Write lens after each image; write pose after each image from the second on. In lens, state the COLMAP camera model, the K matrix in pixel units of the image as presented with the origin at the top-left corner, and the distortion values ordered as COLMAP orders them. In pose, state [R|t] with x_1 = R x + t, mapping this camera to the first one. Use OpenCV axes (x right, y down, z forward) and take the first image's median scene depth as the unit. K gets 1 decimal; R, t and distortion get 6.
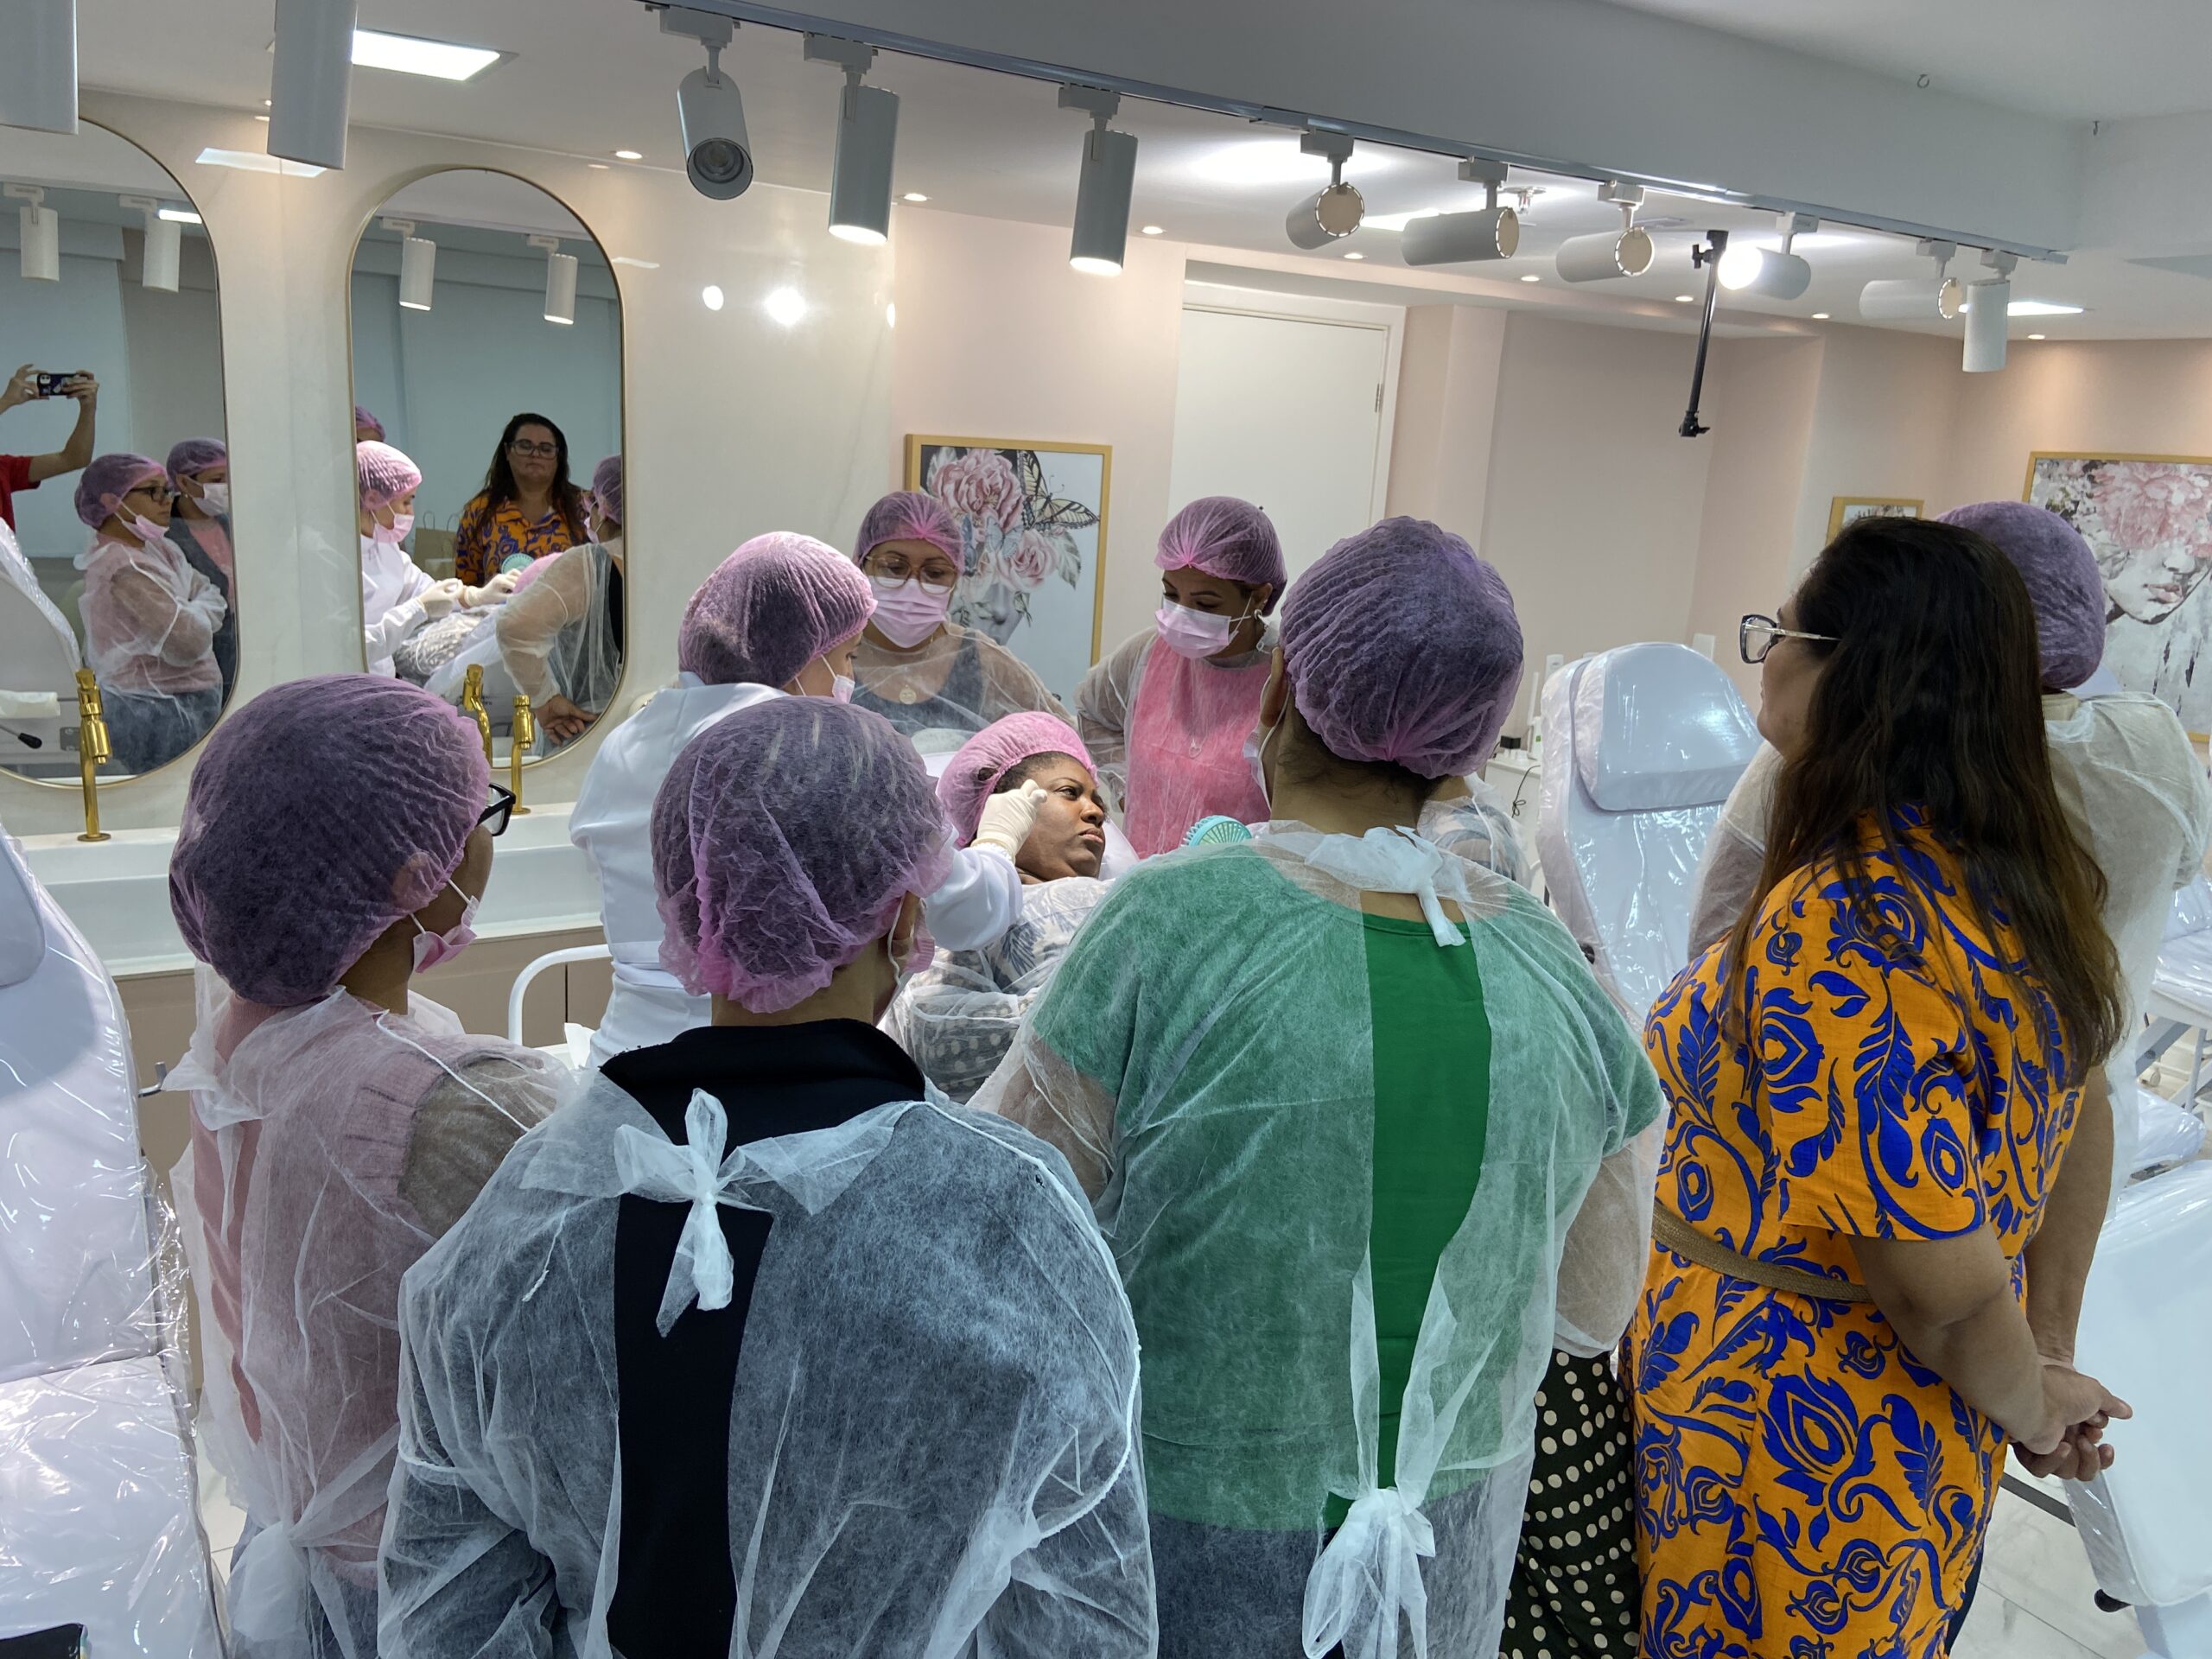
lens RADIAL K [[1675.4, 0, 1106.5], [0, 1675.4, 819.5], [0, 0, 1]] dist [-0.003254, -0.009835]
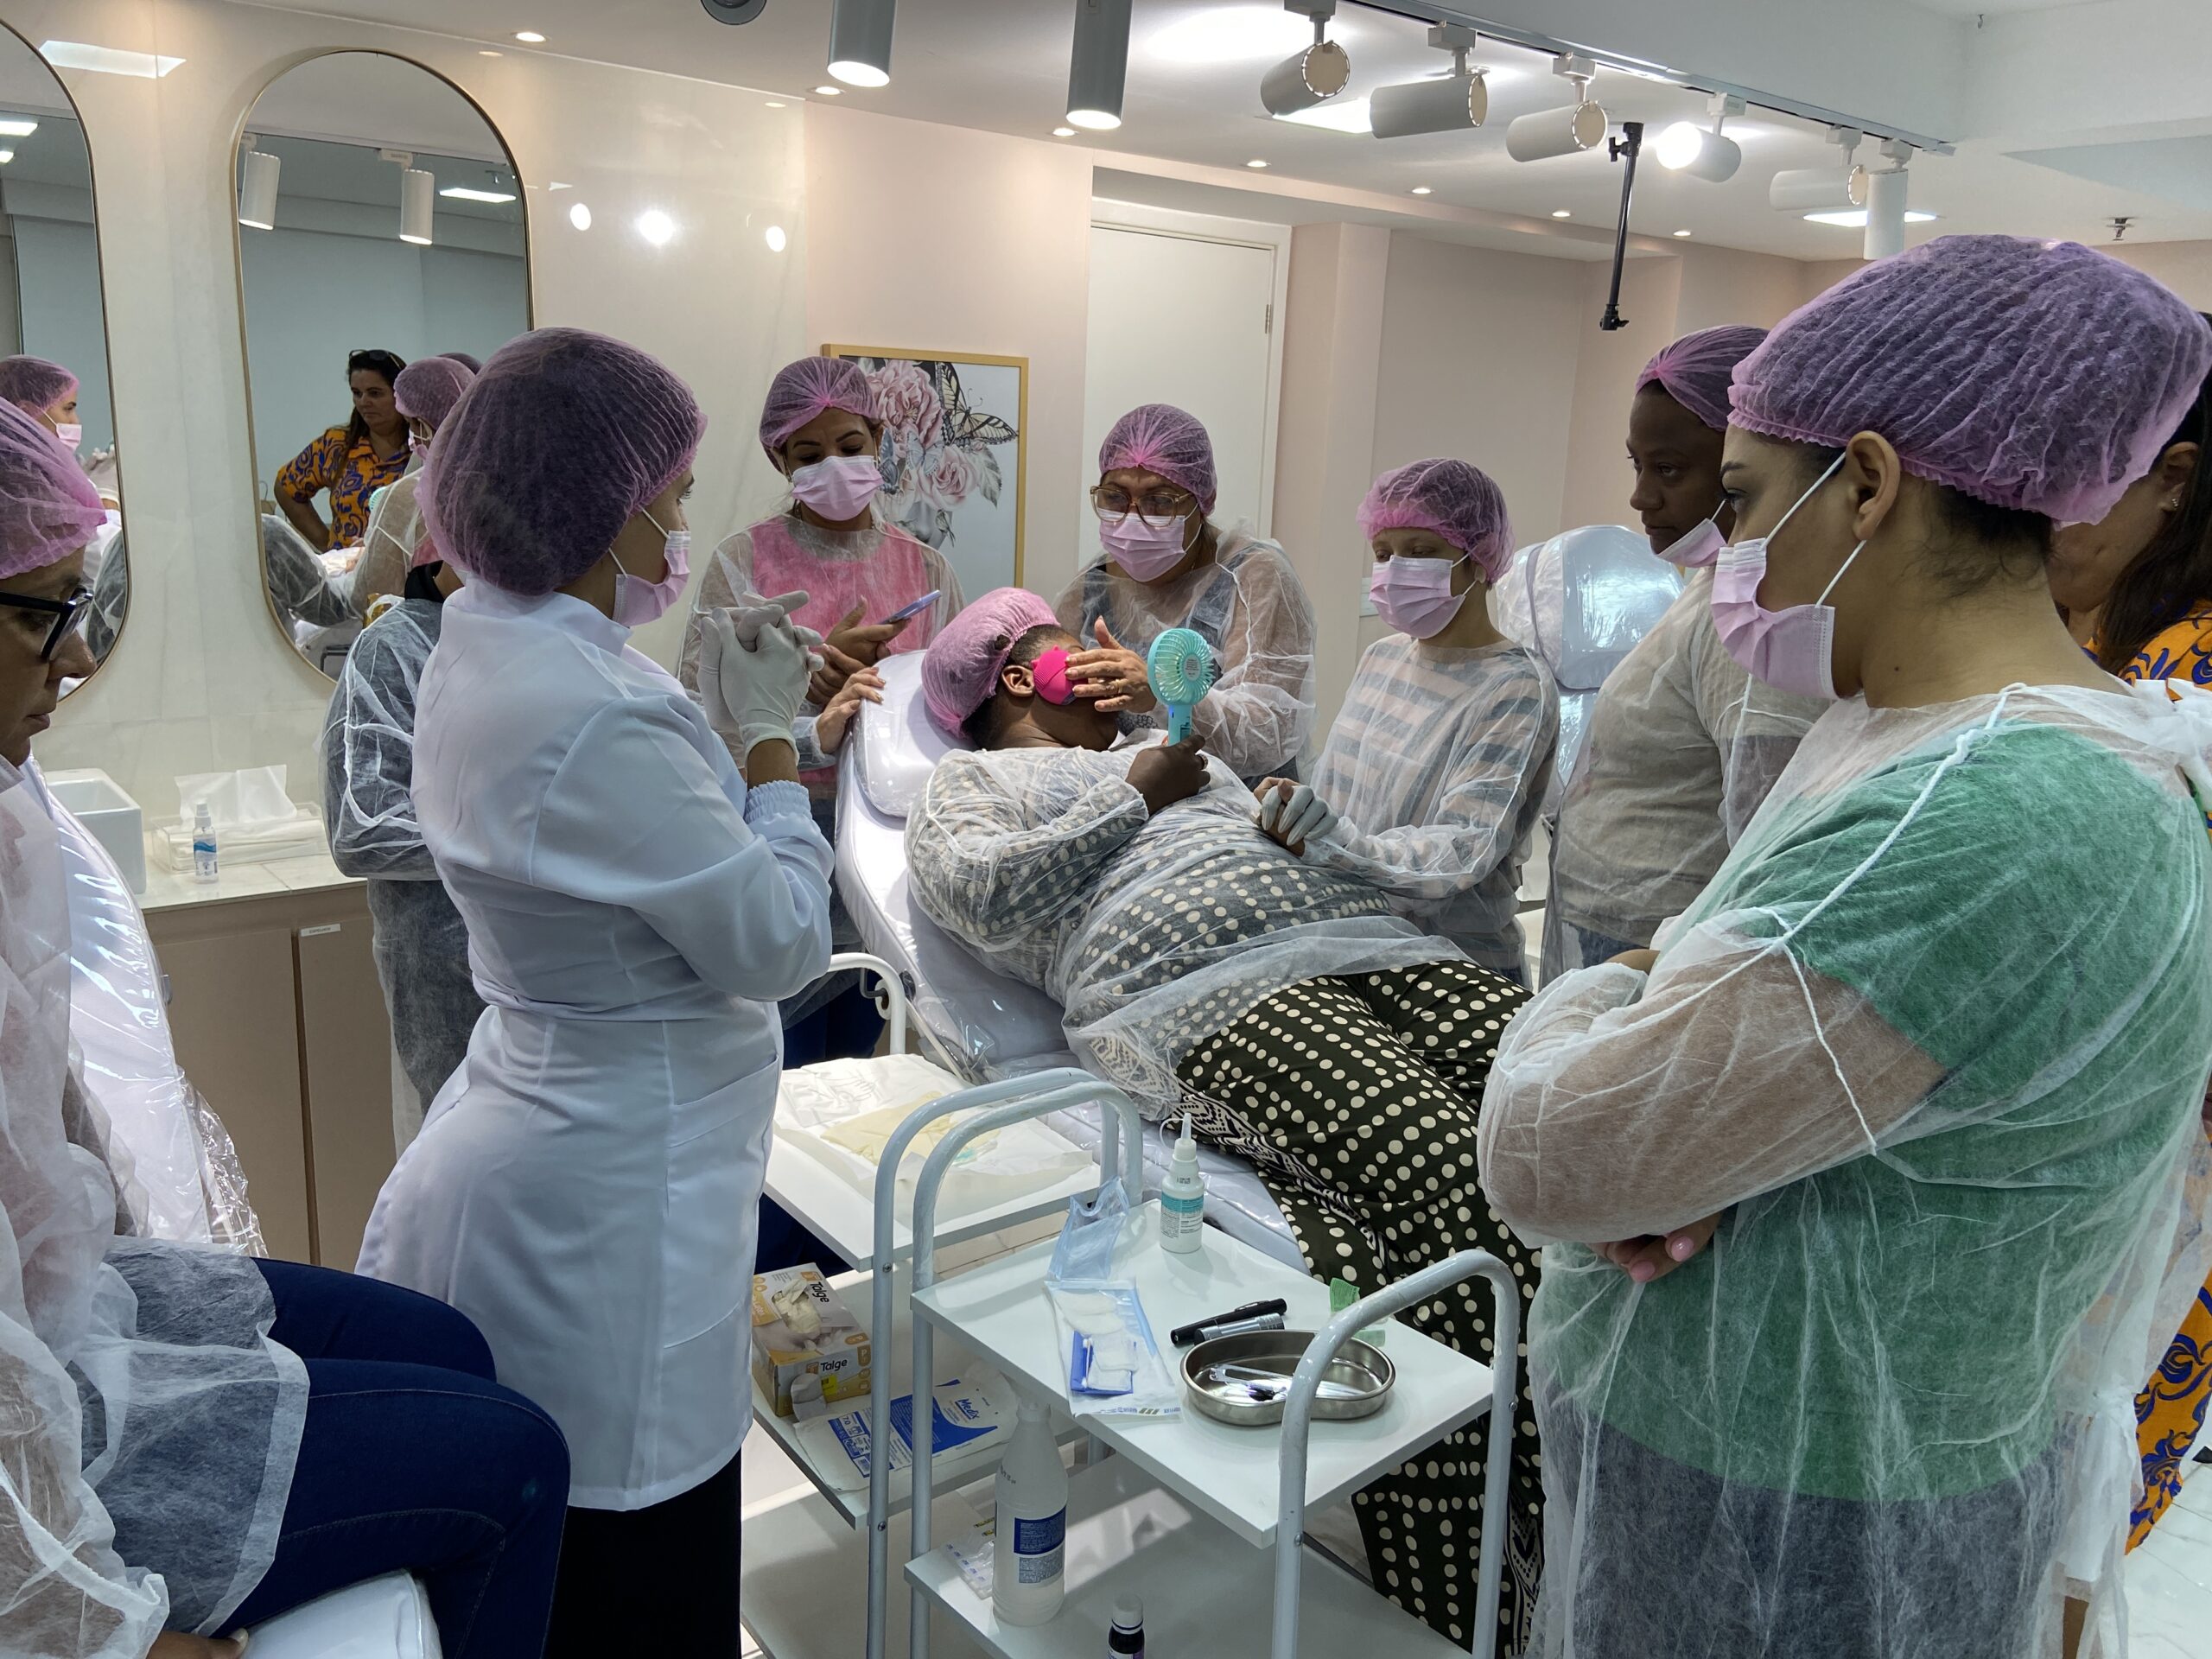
lens RADIAL K [[1675.4, 0, 1114.5], [0, 1675.4, 842.8], [0, 0, 1]] dist [-0.003254, -0.009835]
pose [[0.990373, -0.053331, 0.127736, -0.089589], [0.050973, 0.998465, 0.021658, 0.041906], [-0.128695, -0.014938, 0.991572, 0.021781]]
